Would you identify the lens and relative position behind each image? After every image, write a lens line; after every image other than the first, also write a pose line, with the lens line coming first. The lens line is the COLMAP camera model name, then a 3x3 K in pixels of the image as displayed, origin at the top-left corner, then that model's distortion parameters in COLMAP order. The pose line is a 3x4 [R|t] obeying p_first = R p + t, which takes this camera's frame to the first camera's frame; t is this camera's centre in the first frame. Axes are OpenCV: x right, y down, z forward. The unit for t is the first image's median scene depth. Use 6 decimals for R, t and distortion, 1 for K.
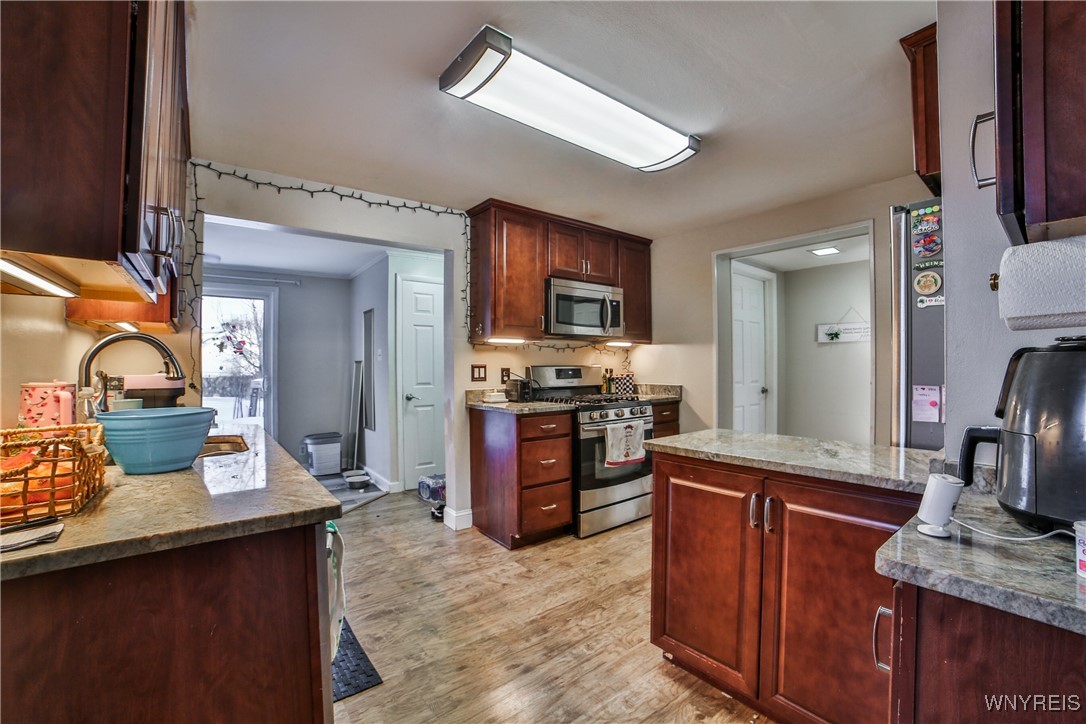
lens RADIAL K [[461.6, 0, 548.1], [0, 461.6, 362.2], [0, 0, 1]] dist [-0.108931, 0.038147]
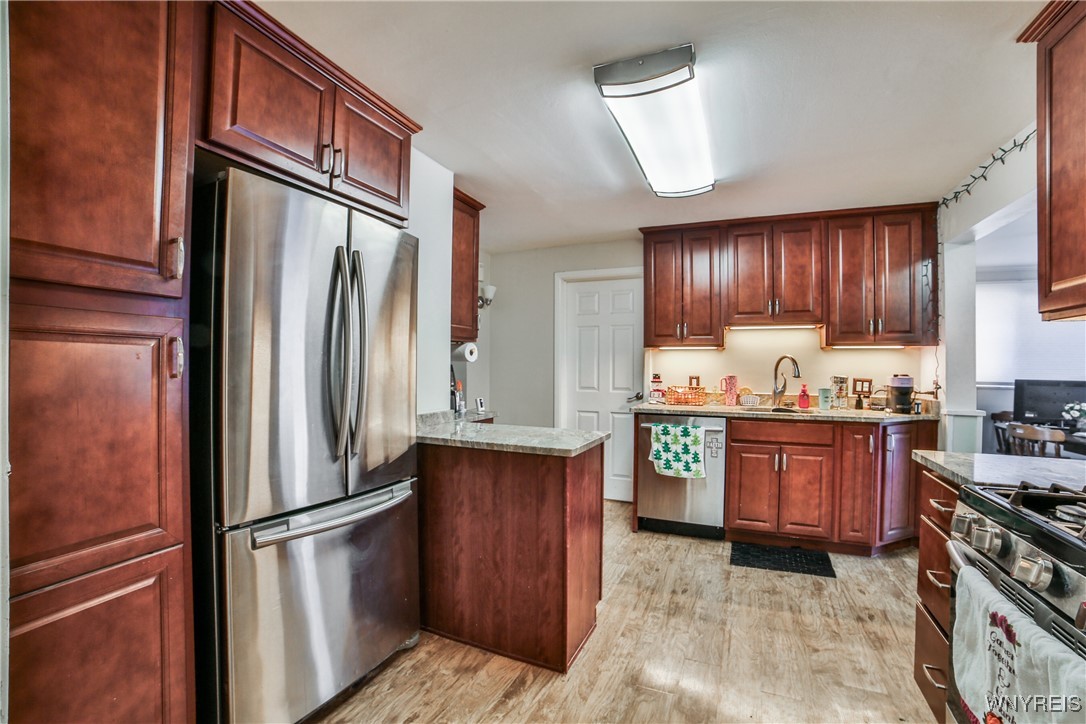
lens RADIAL K [[461.6, 0, 548.1], [0, 461.6, 362.2], [0, 0, 1]] dist [-0.108931, 0.038147]
pose [[-0.883707, -0.006226, -0.467999, 0.679089], [-0.001615, 0.999946, -0.010252, -0.002288], [0.468038, -0.008304, -0.883669, 1.459564]]
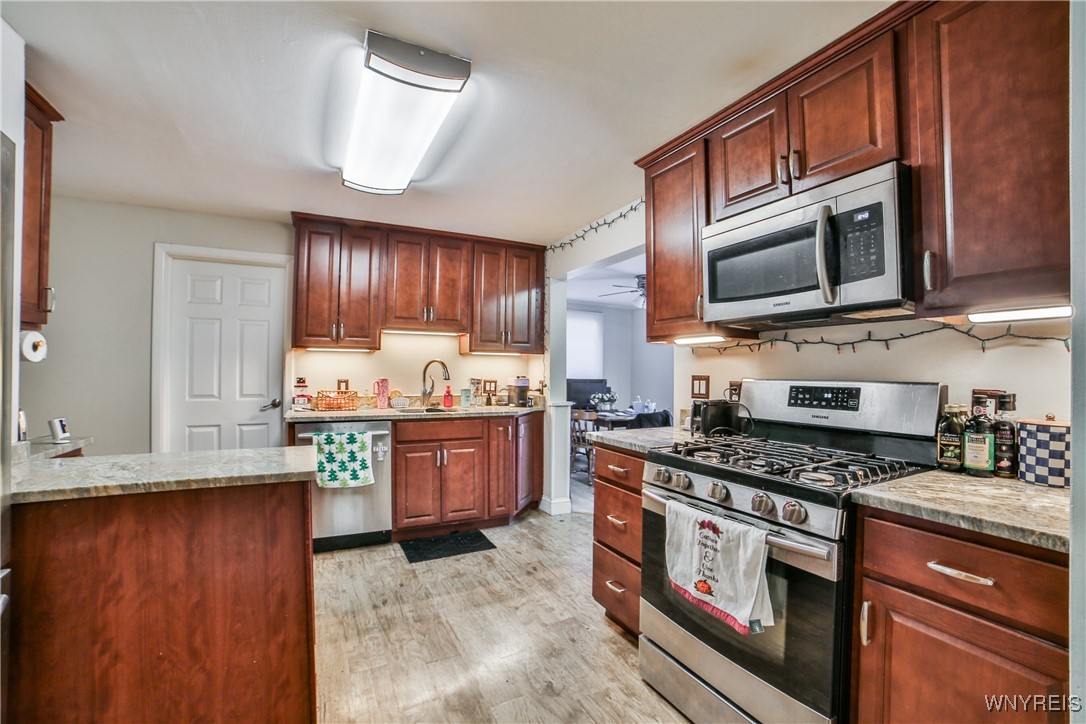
lens RADIAL K [[461.6, 0, 548.1], [0, 461.6, 362.2], [0, 0, 1]] dist [-0.108931, 0.038147]
pose [[-0.188638, -0.016573, -0.981907, 0.822519], [-0.002059, 0.999862, -0.016480, -0.004937], [0.982045, -0.001087, -0.188646, 1.246700]]
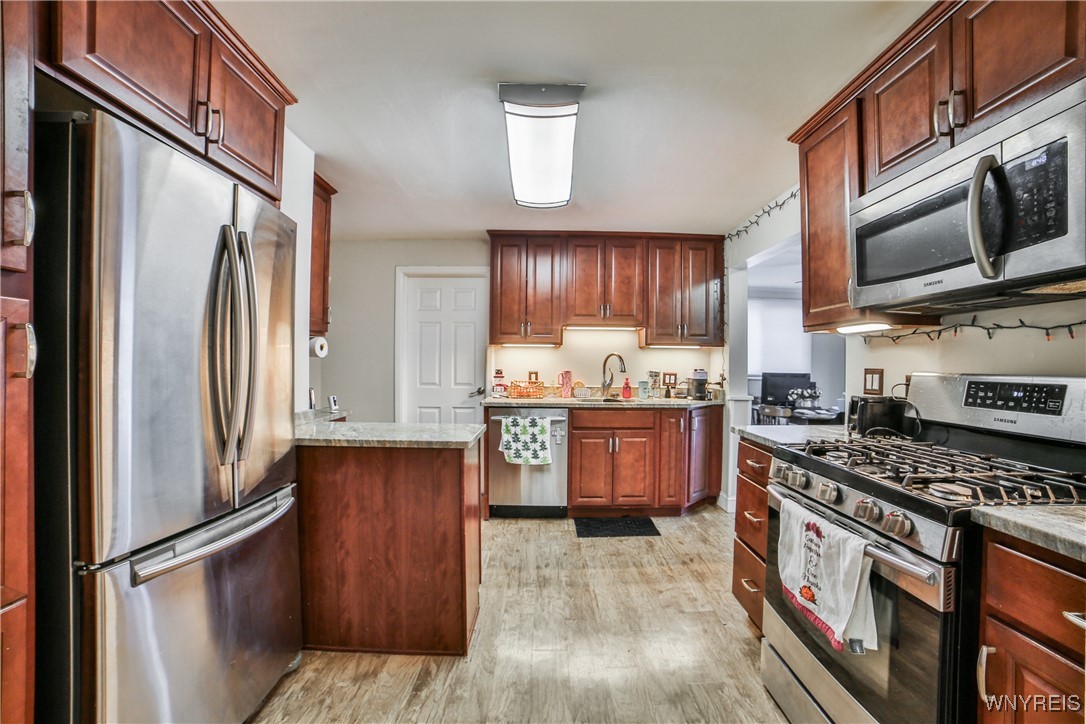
lens RADIAL K [[461.6, 0, 548.1], [0, 461.6, 362.2], [0, 0, 1]] dist [-0.108931, 0.038147]
pose [[-0.613258, -0.003036, -0.789877, 0.825288], [-0.002232, 0.999995, -0.002110, -0.002080], [0.789879, 0.000469, -0.613262, 1.407224]]
